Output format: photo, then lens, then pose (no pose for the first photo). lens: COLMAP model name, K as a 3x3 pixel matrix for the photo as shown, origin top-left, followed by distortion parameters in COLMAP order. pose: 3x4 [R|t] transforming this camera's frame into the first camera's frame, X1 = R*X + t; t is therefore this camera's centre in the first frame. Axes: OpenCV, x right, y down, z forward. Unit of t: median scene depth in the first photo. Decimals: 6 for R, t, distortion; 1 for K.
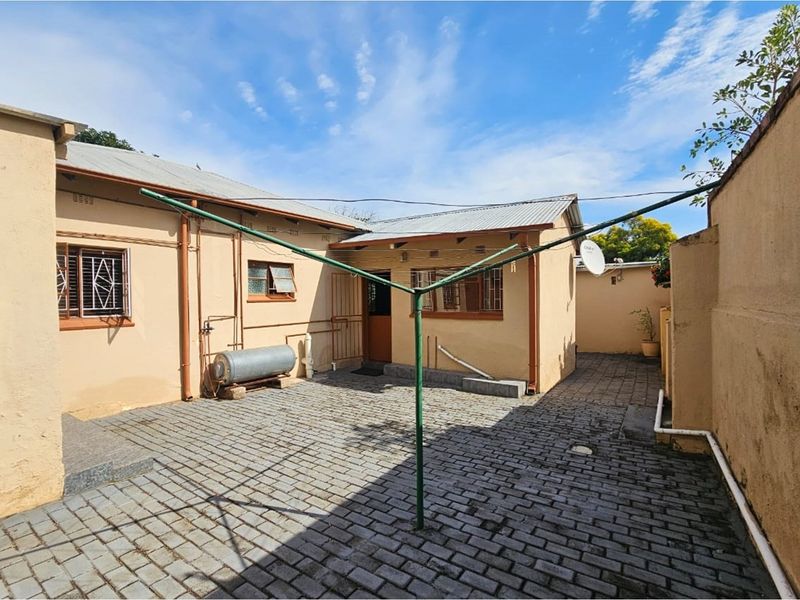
lens RADIAL K [[372.1, 0, 403.4], [0, 372.1, 300.3], [0, 0, 1]] dist [0.000171, -0.000530]
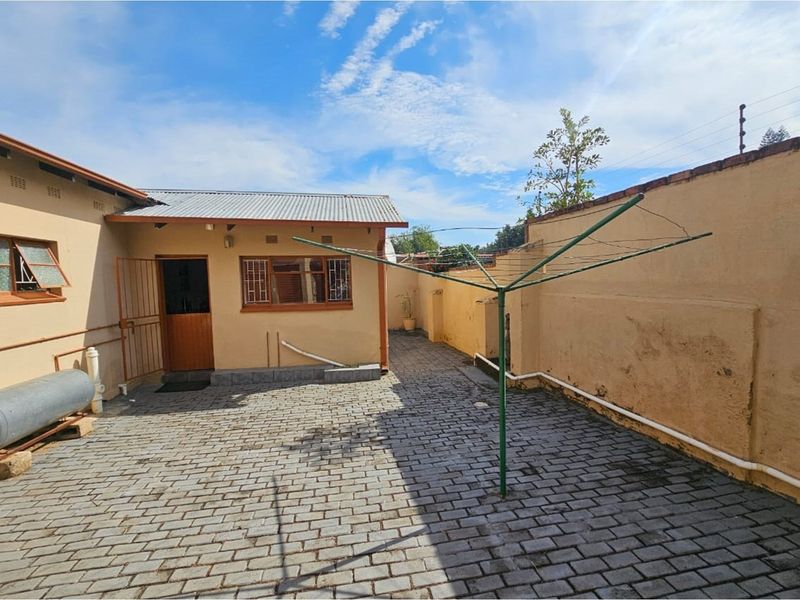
lens RADIAL K [[372.1, 0, 403.4], [0, 372.1, 300.3], [0, 0, 1]] dist [0.000171, -0.000530]
pose [[0.719792, -0.047602, 0.692555, -0.337831], [0.020301, 0.998663, 0.047542, -0.018337], [-0.693893, -0.020161, 0.719796, 0.141260]]
